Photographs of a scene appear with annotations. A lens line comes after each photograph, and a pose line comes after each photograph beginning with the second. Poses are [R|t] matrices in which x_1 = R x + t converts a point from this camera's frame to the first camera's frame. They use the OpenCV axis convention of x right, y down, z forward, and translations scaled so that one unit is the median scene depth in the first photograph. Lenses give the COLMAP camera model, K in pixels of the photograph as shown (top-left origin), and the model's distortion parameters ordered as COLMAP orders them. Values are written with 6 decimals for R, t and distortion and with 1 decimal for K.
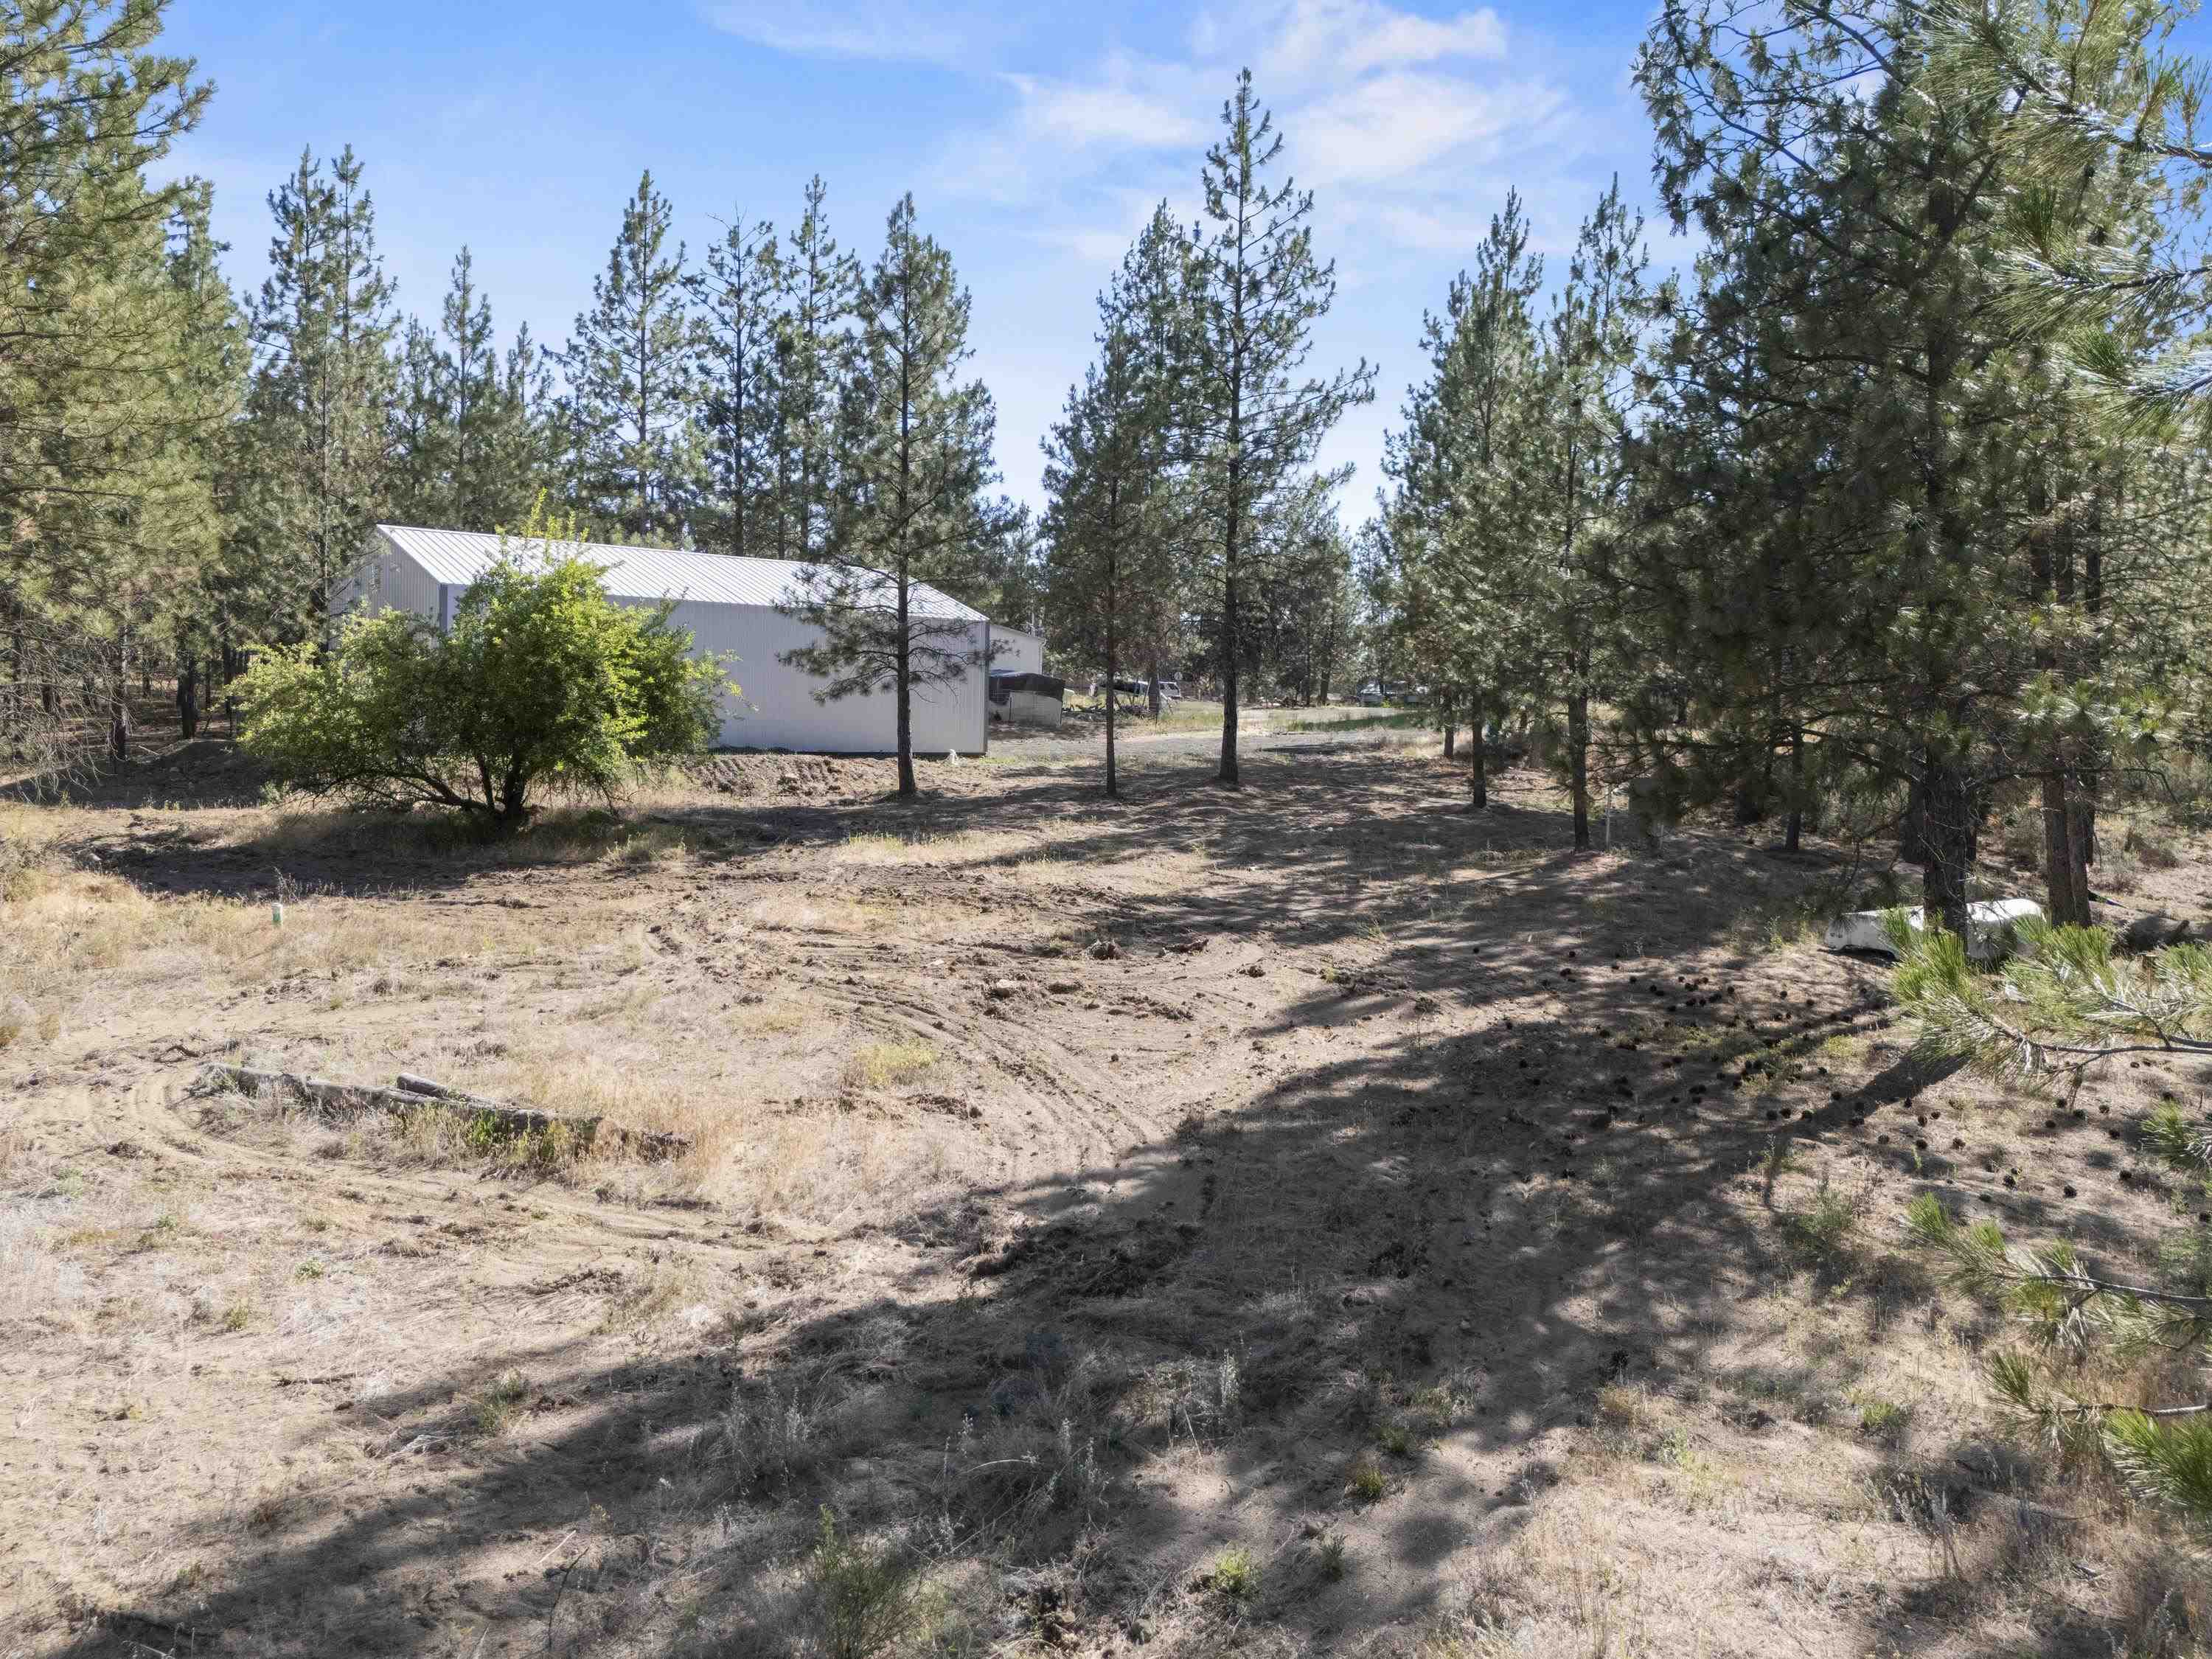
lens RADIAL K [[1593.9, 0, 1106.0], [0, 1593.9, 829.5], [0, 0, 1]] dist [0.147841, -0.186070]
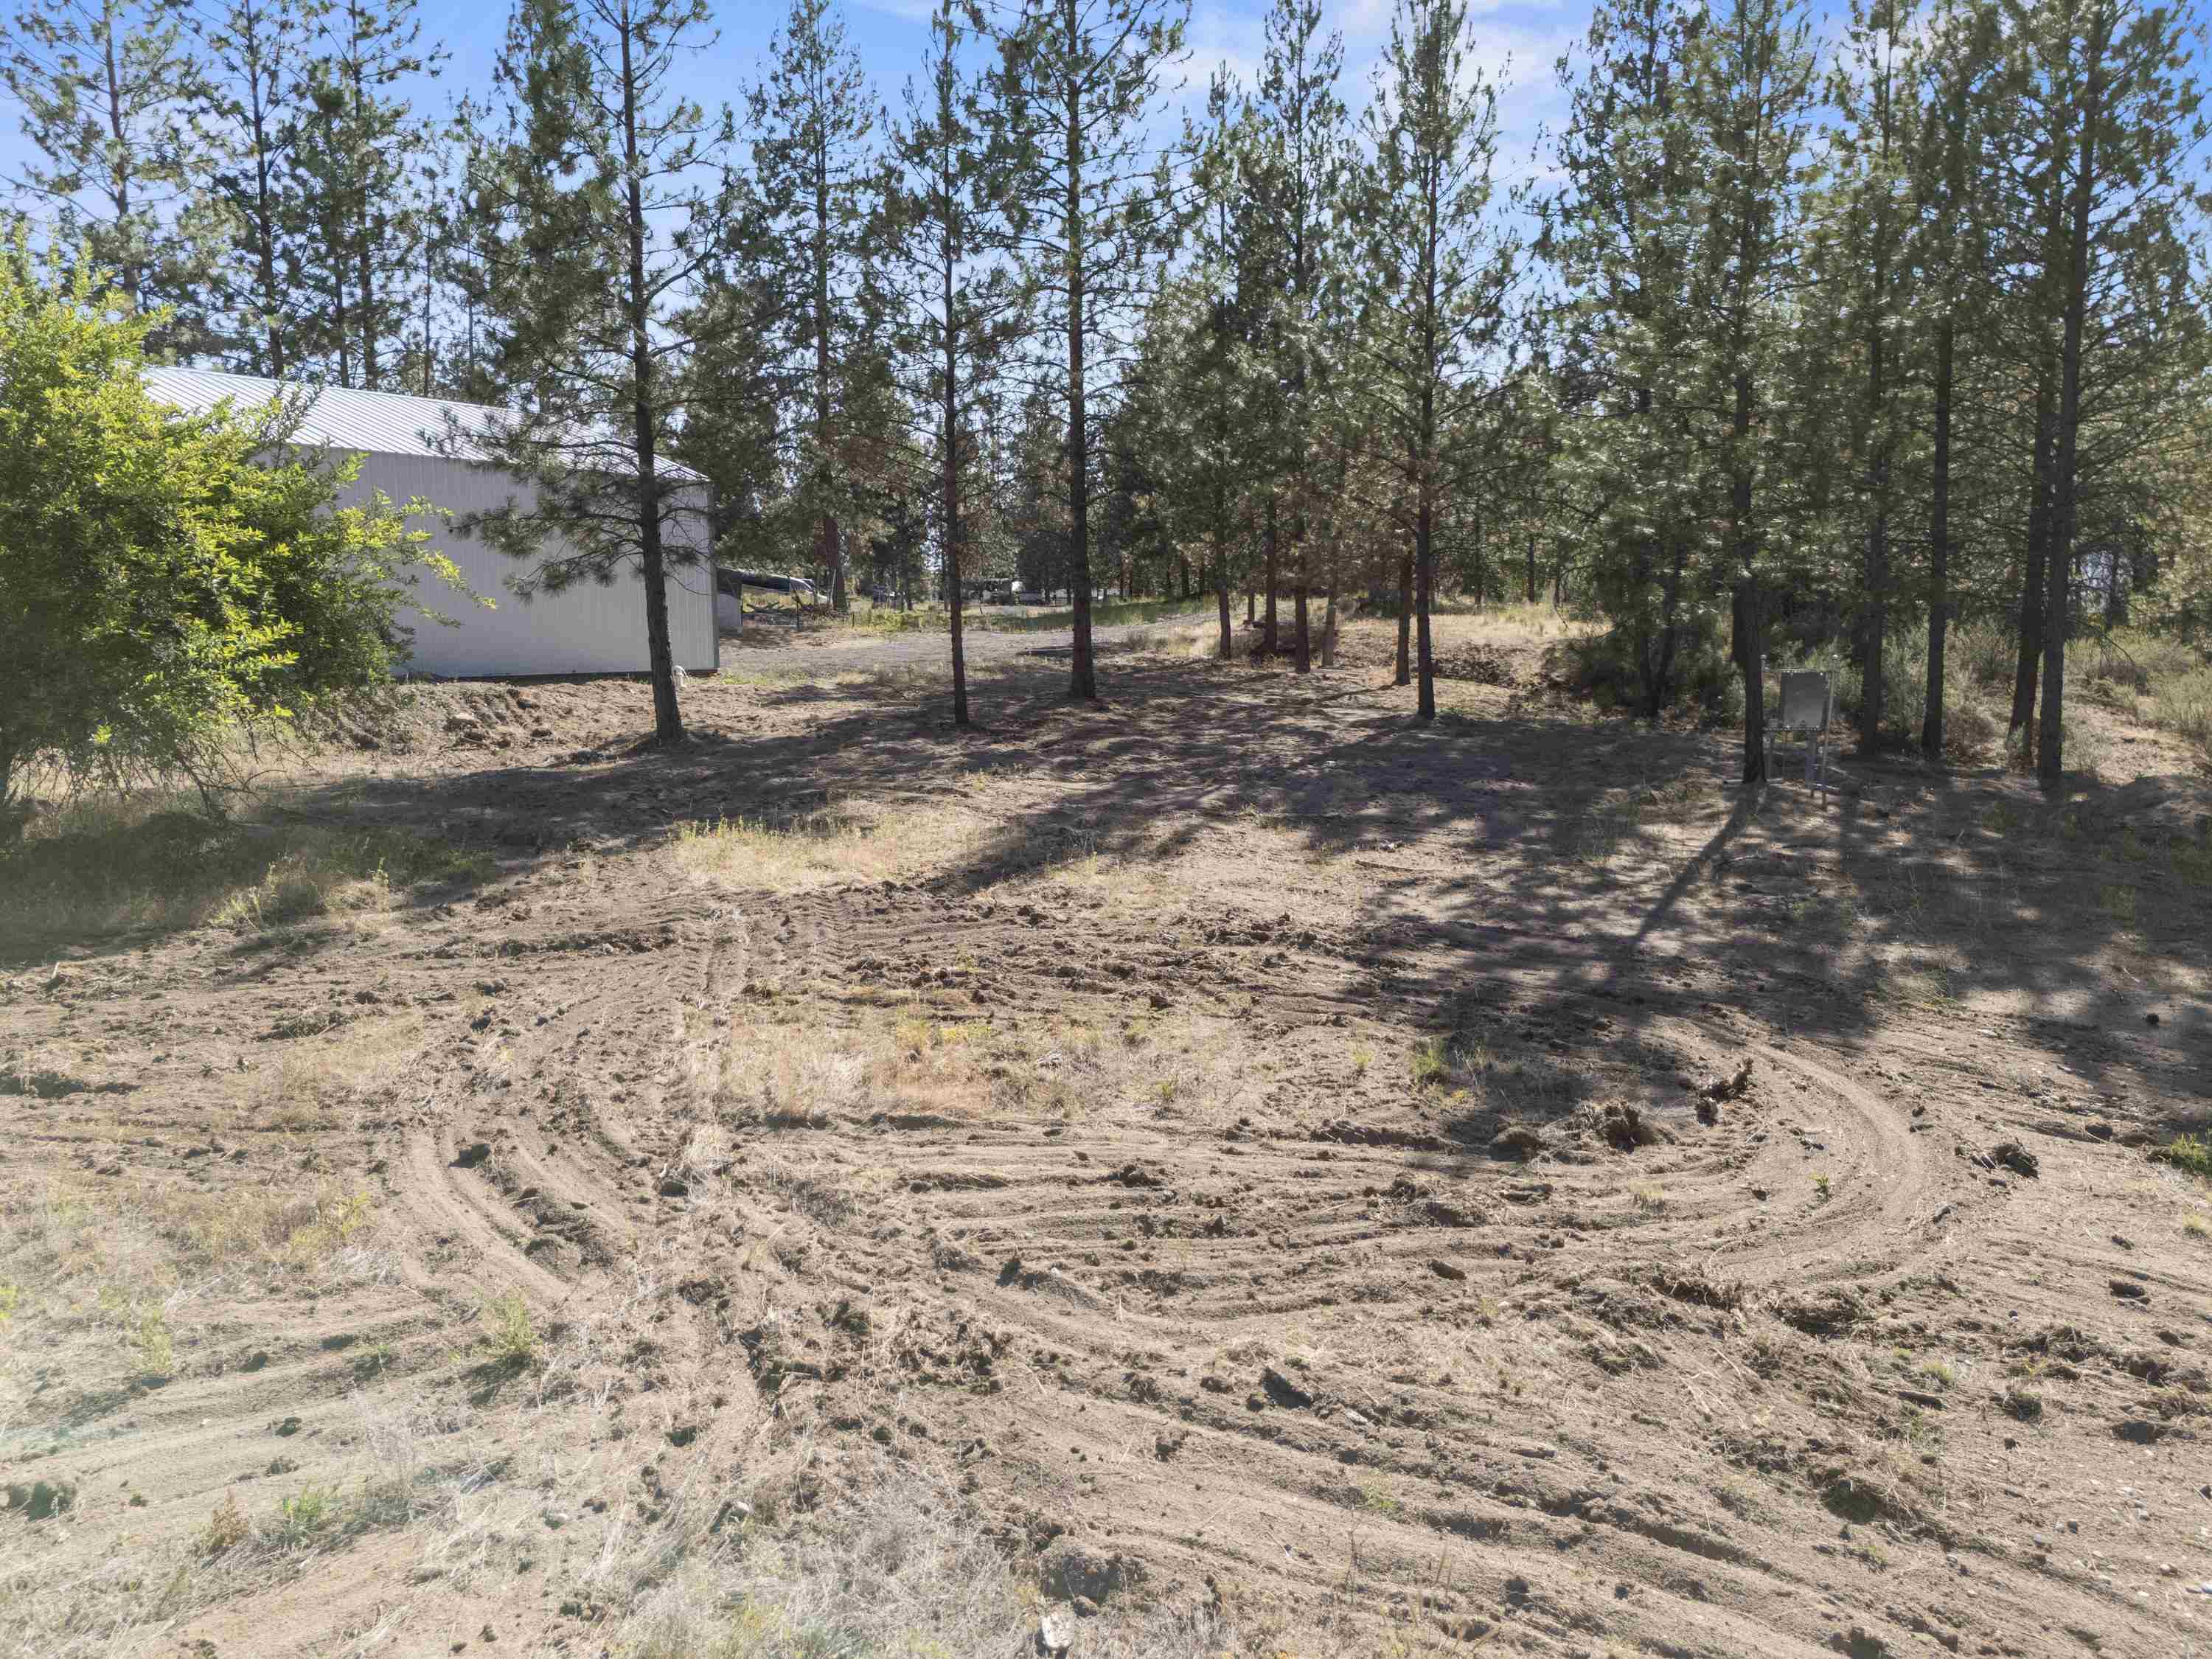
lens RADIAL K [[1568.5, 0, 1105.4], [0, 1568.5, 858.8], [0, 0, 1]] dist [0.033217, -0.005240]
pose [[0.960571, -0.070999, 0.268817, -0.131406], [0.048861, 0.994906, 0.088173, -0.021252], [-0.273707, -0.071562, 0.959147, 0.338531]]
